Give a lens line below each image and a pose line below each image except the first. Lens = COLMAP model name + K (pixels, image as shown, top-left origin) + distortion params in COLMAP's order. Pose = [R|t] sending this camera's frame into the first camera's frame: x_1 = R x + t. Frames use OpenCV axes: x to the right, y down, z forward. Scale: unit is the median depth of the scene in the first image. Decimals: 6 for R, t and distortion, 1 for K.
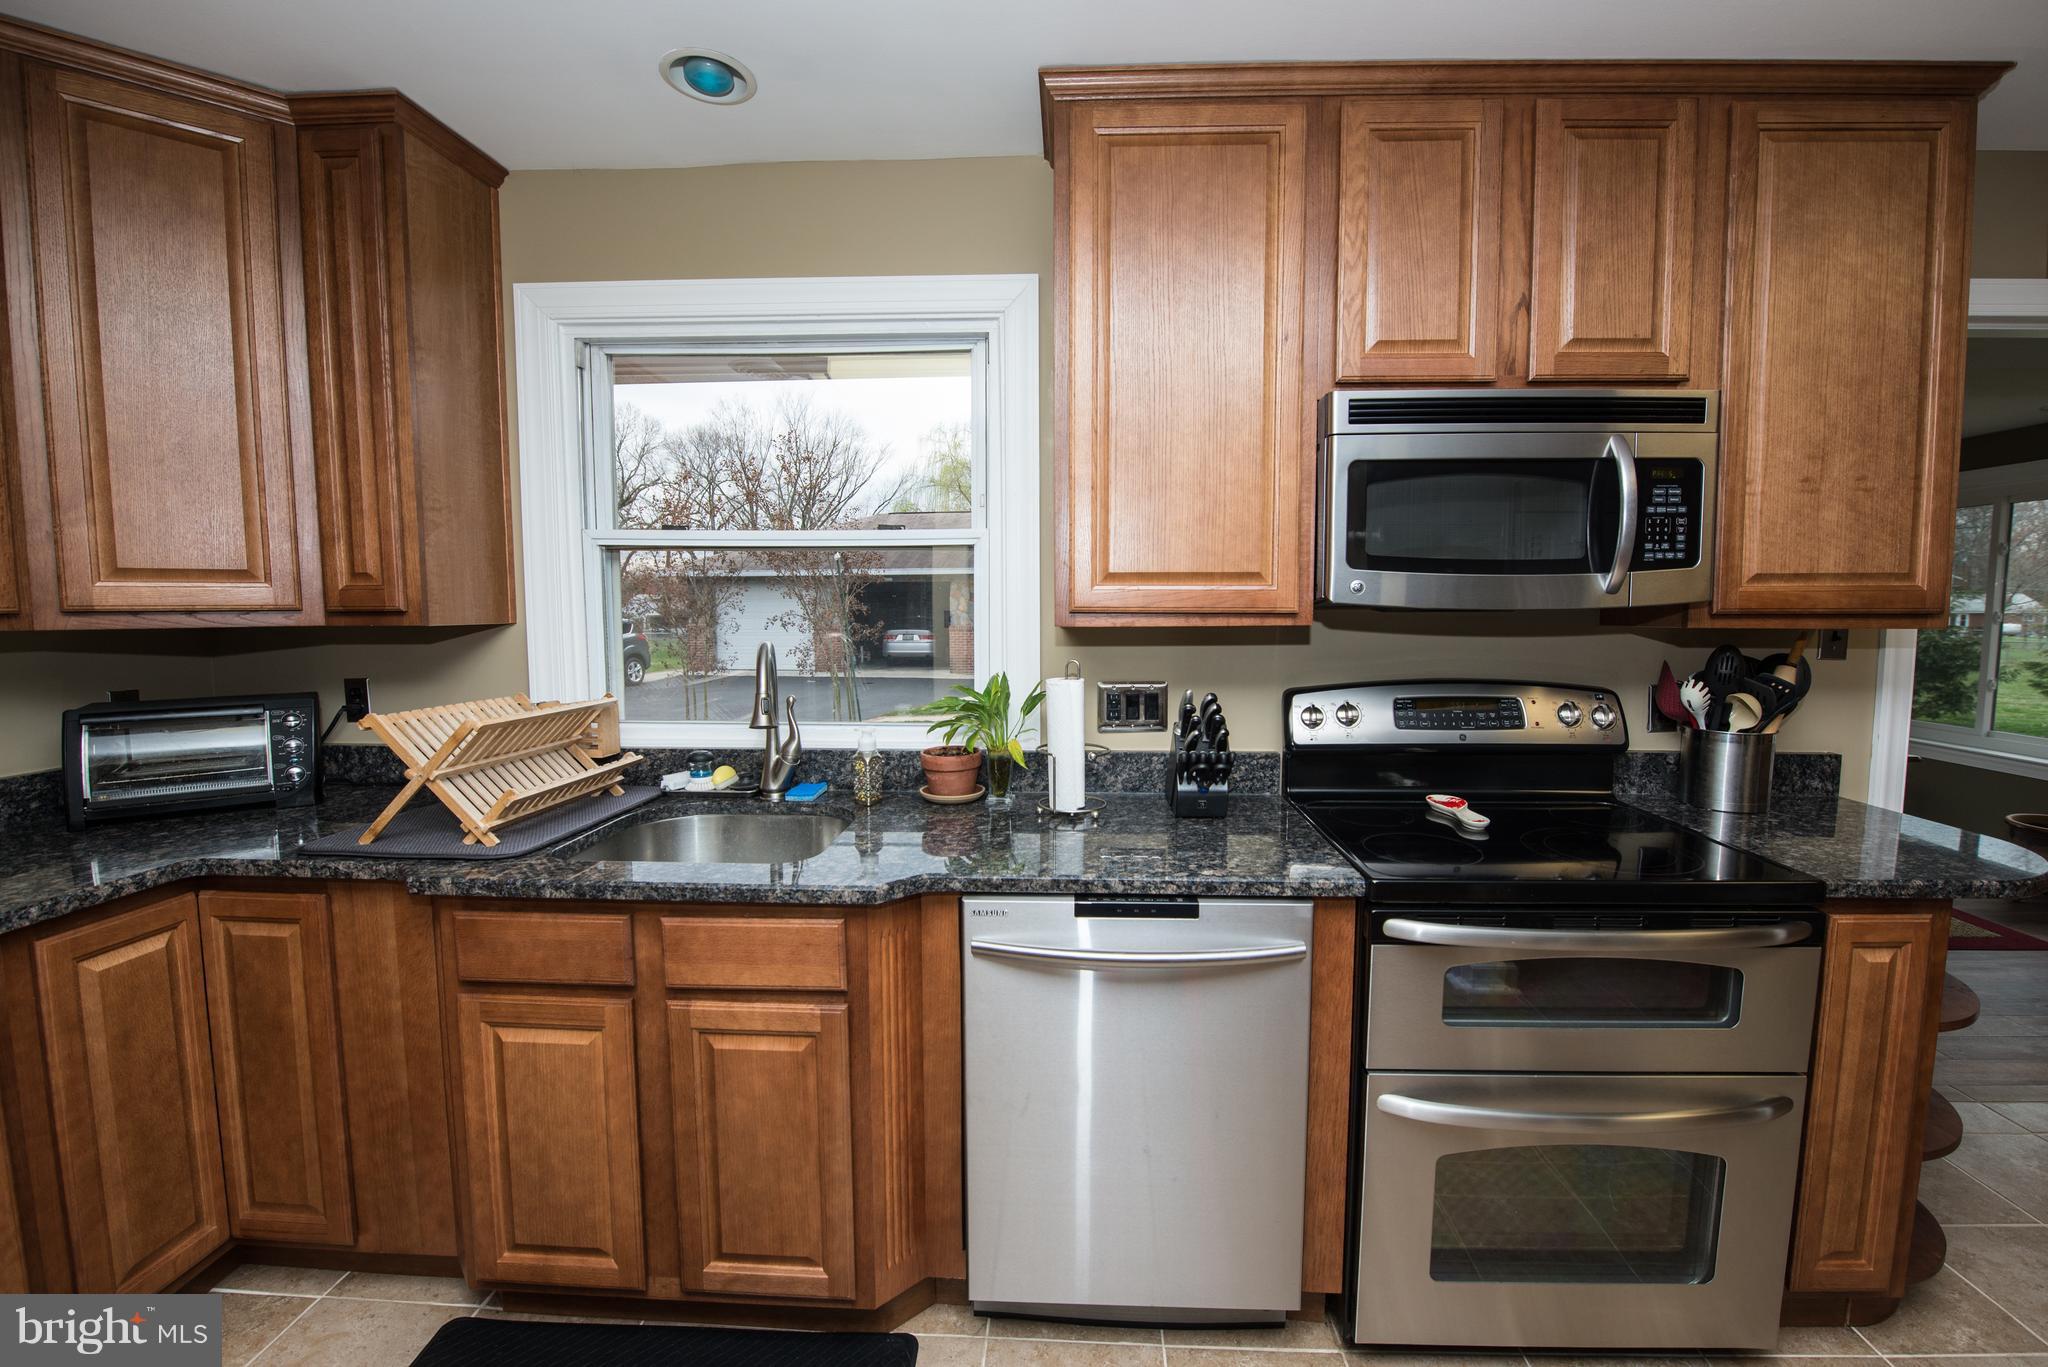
lens RADIAL K [[851.9, 0, 1038.4], [0, 851.9, 670.6], [0, 0, 1]] dist [-0.023342, -0.000339]
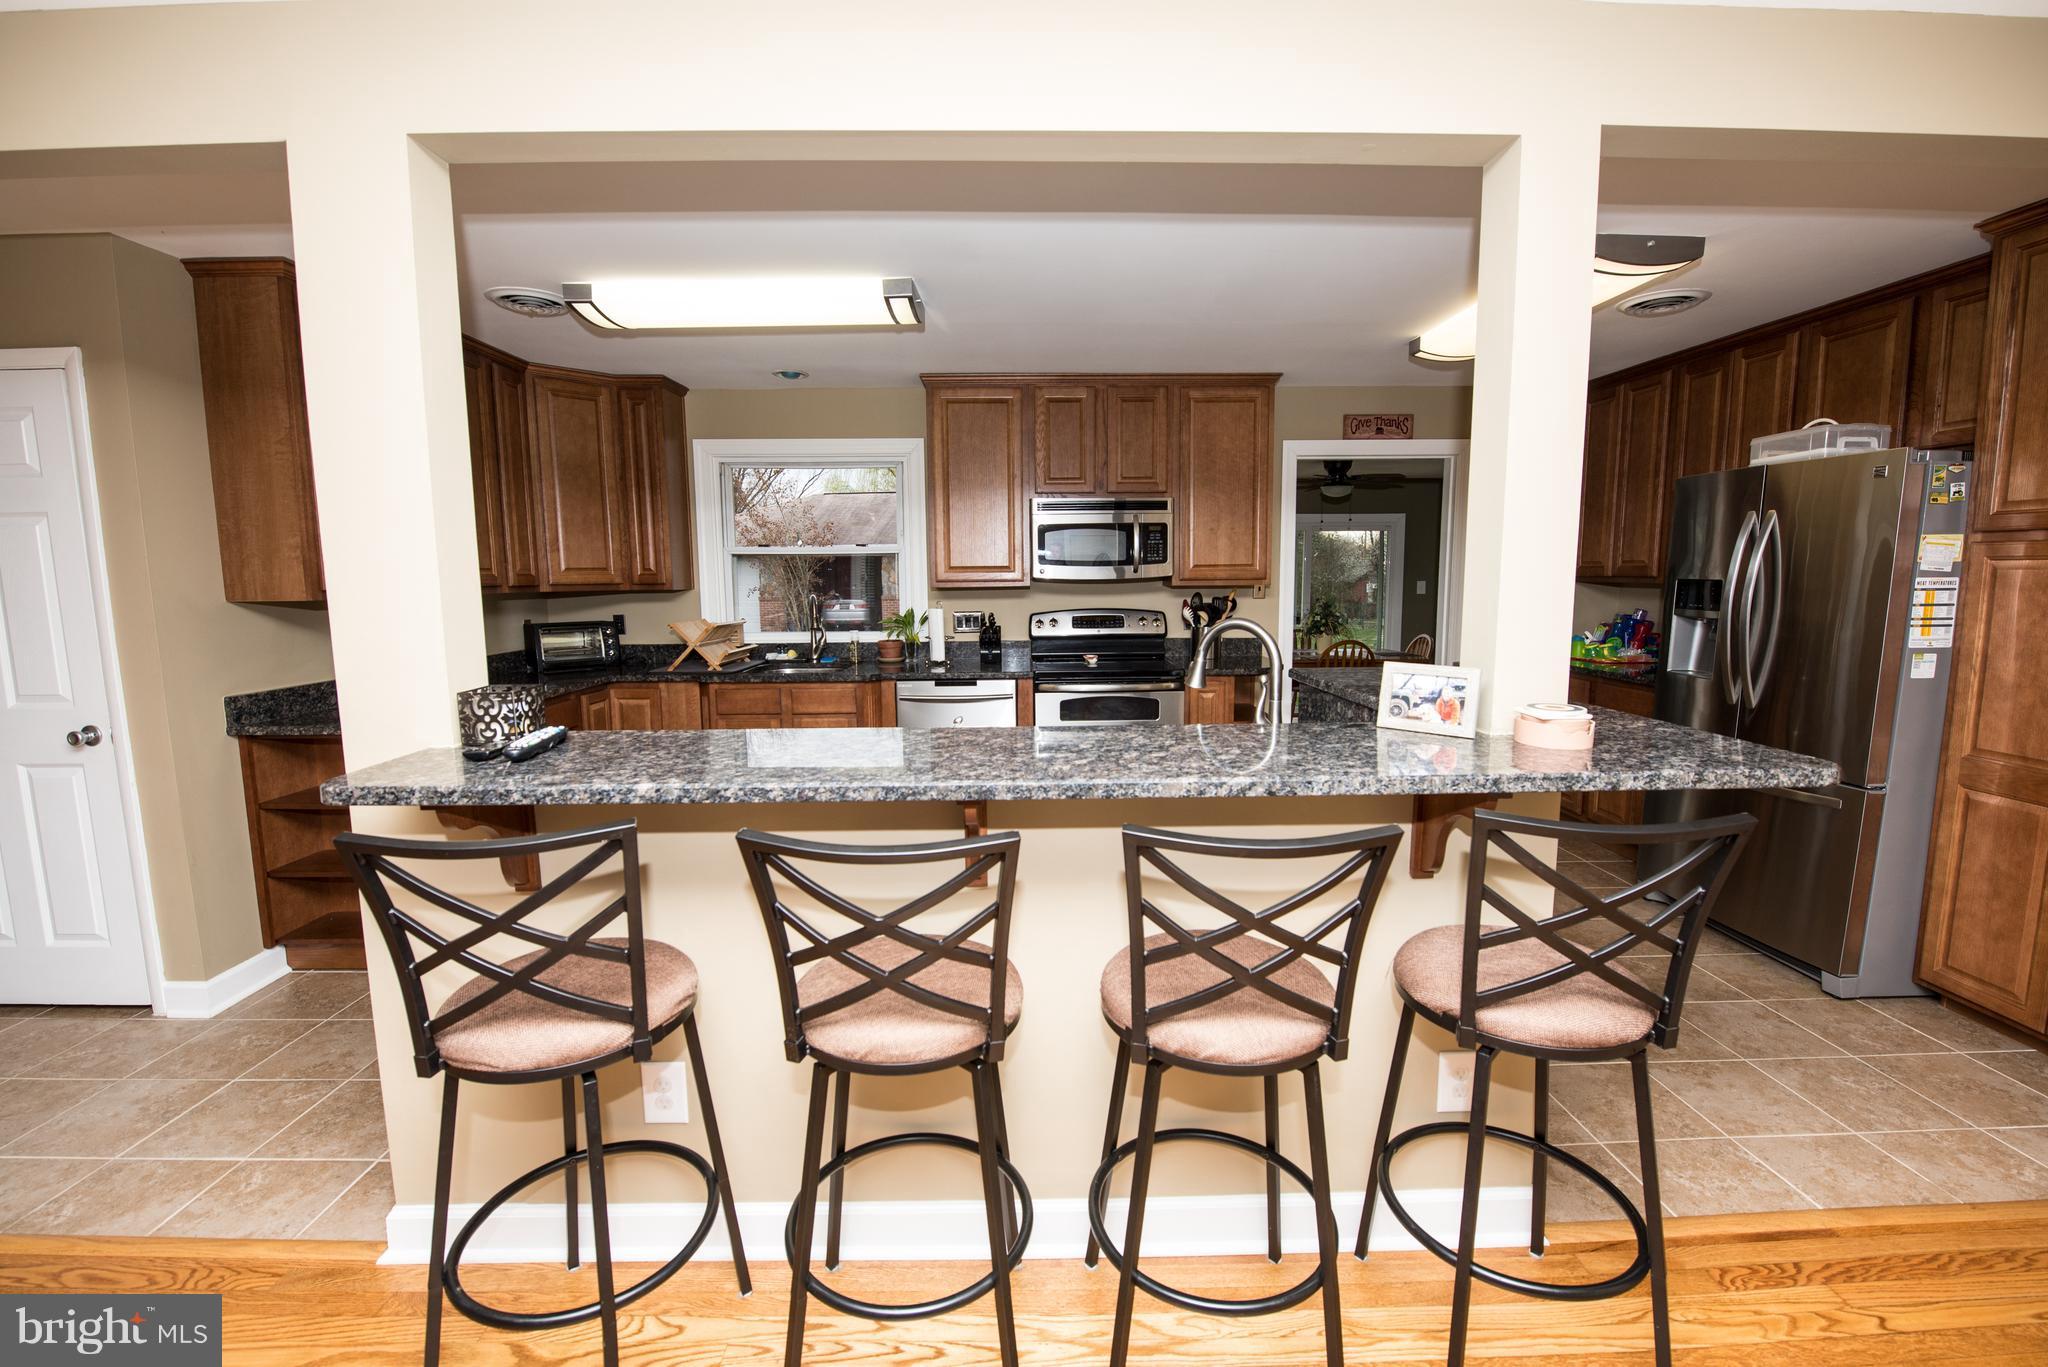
lens RADIAL K [[819.6, 0, 1021.4], [0, 819.6, 676.2], [0, 0, 1]] dist [-0.009717, -0.003800]
pose [[0.997780, -0.015291, 0.064814, 0.132339], [0.012394, 0.998916, 0.044864, 0.110841], [-0.065430, -0.043961, 0.996888, -1.534512]]
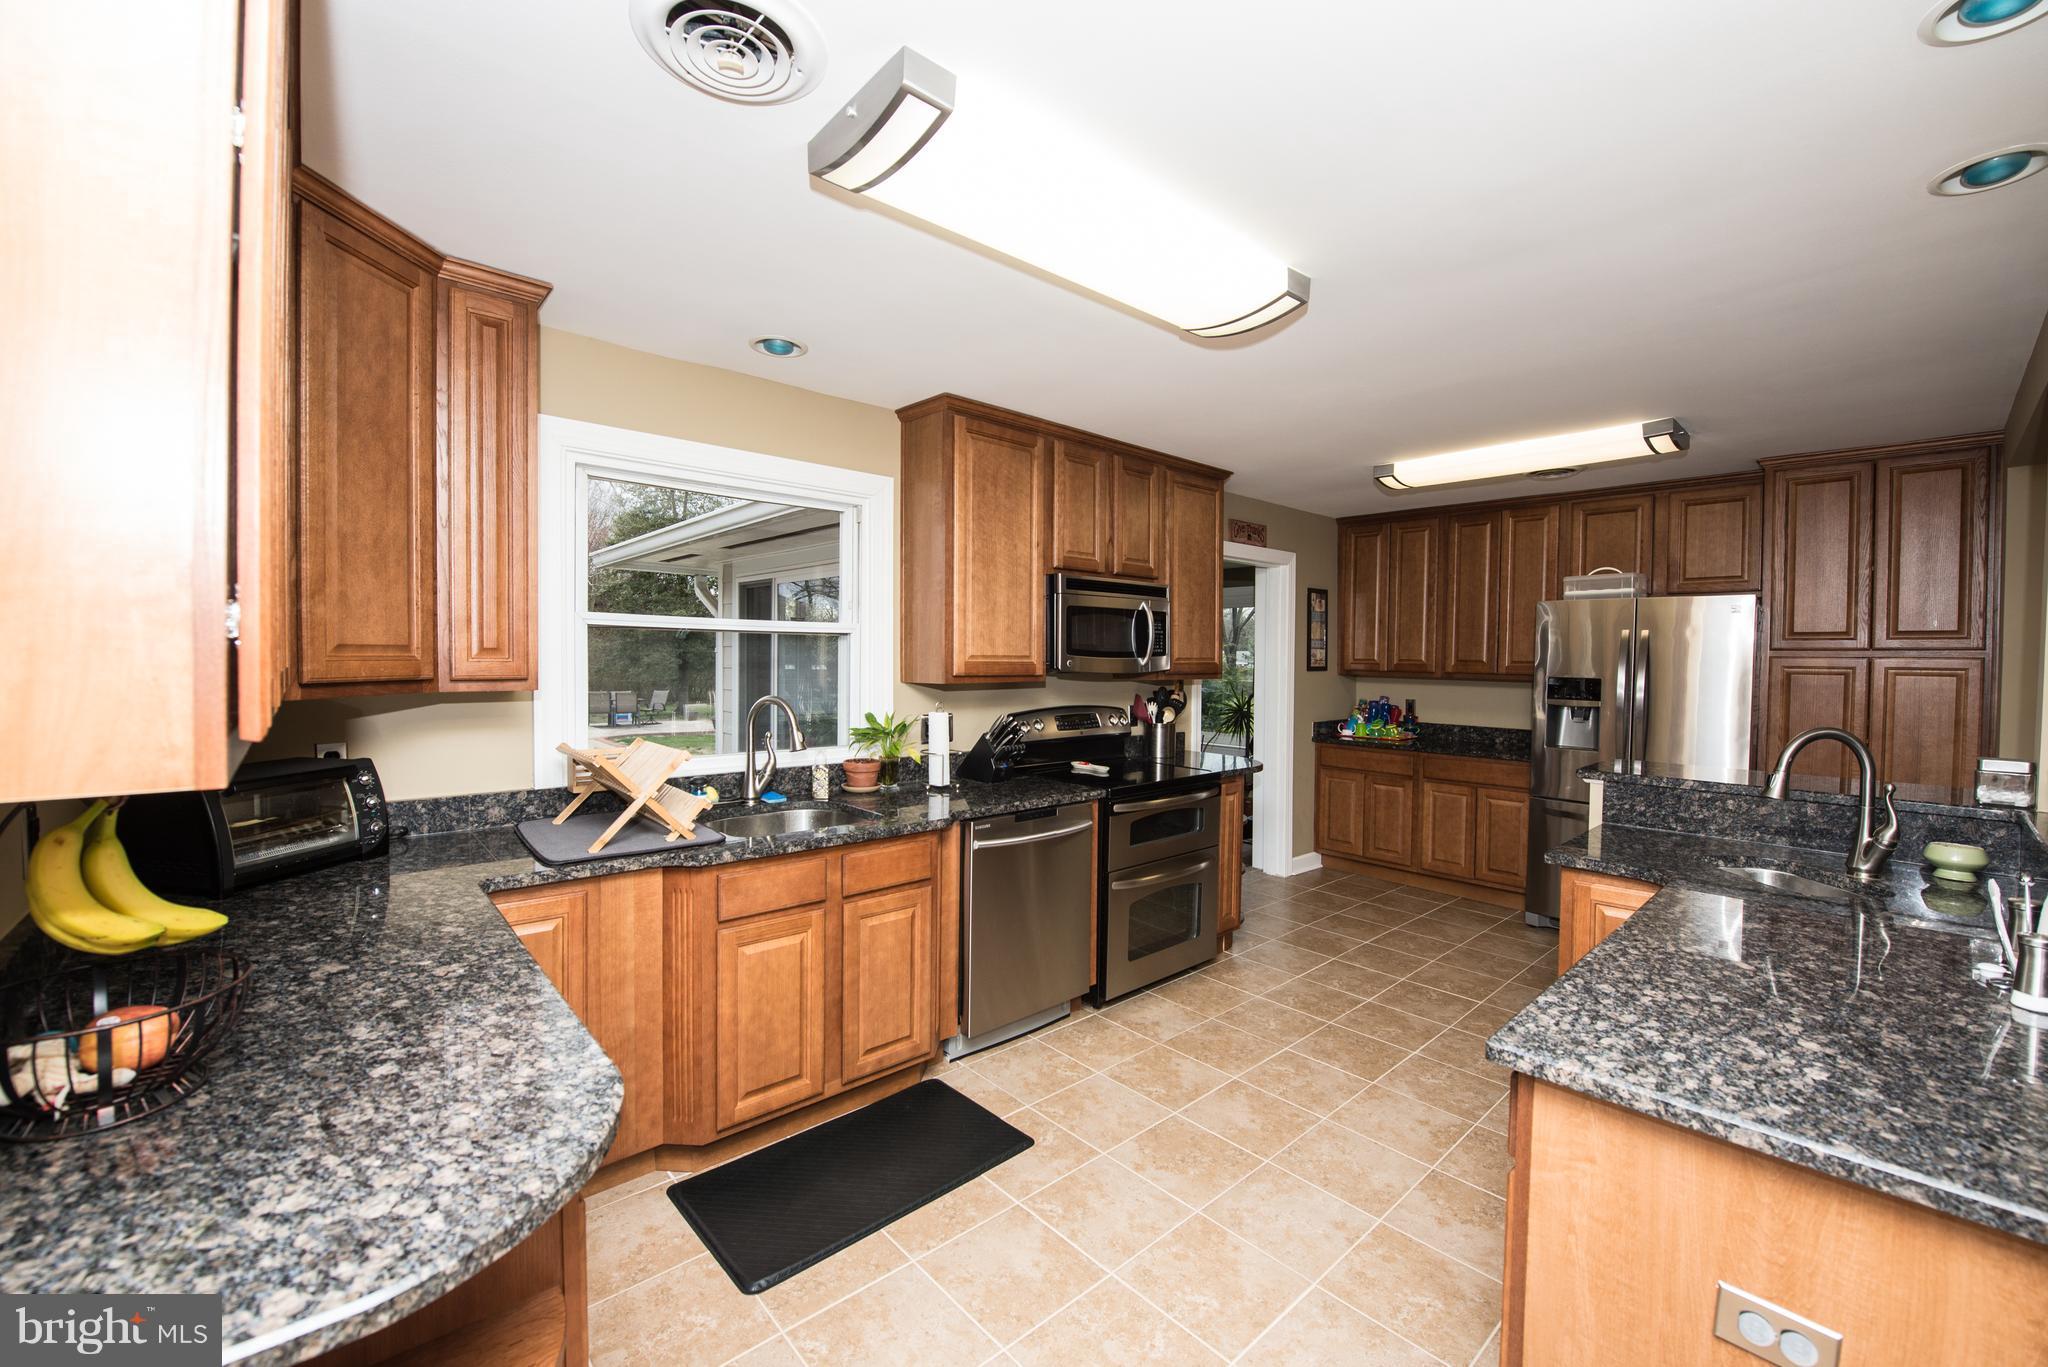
lens RADIAL K [[819.6, 0, 1021.4], [0, 819.6, 676.2], [0, 0, 1]] dist [-0.009717, -0.003800]
pose [[0.712606, -0.008513, 0.701513, -1.138569], [0.043176, 0.998563, -0.031741, -0.003403], [-0.700235, 0.052907, 0.711949, -0.394688]]
